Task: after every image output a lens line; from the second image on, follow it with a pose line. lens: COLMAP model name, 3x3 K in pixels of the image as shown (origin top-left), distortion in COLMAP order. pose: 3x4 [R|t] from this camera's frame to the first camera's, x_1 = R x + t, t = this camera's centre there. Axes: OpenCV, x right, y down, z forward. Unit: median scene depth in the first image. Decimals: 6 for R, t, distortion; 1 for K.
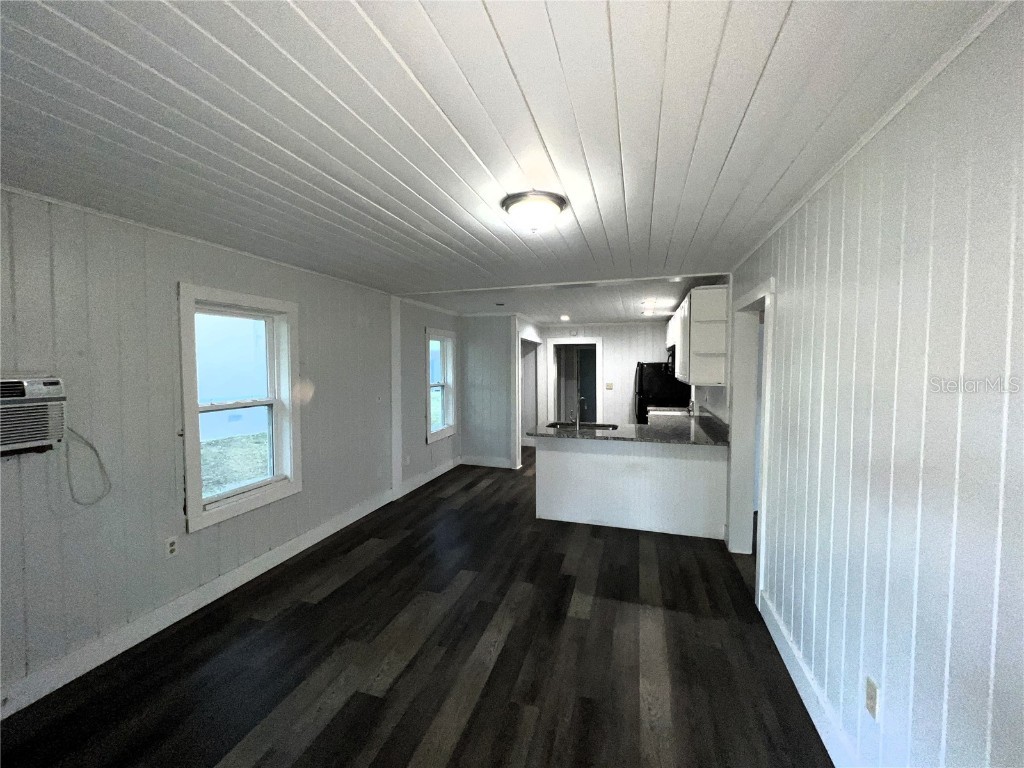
lens RADIAL K [[408.5, 0, 512.0], [0, 408.5, 384.0], [0, 0, 1]] dist [-0.000116, -0.000451]
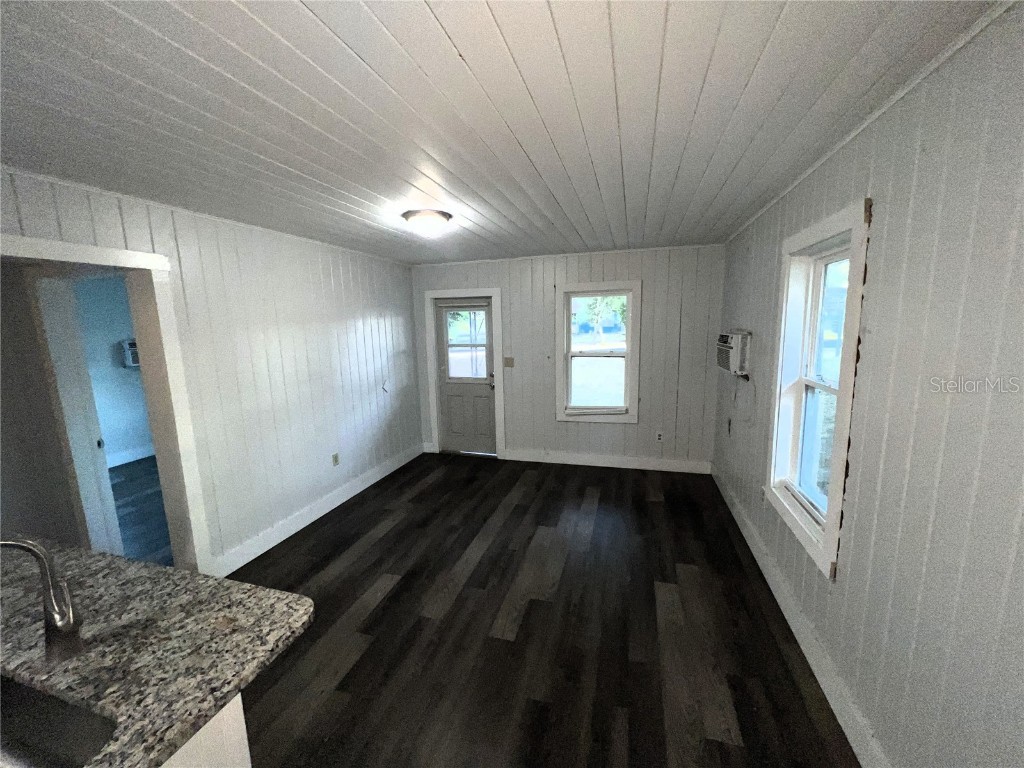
lens RADIAL K [[408.5, 0, 512.0], [0, 408.5, 384.0], [0, 0, 1]] dist [-0.000116, -0.000451]
pose [[-0.999531, 0.029603, -0.007833, -0.156481], [0.027452, 0.979589, 0.199125, -0.127965], [0.013568, 0.198817, -0.979943, 1.933359]]
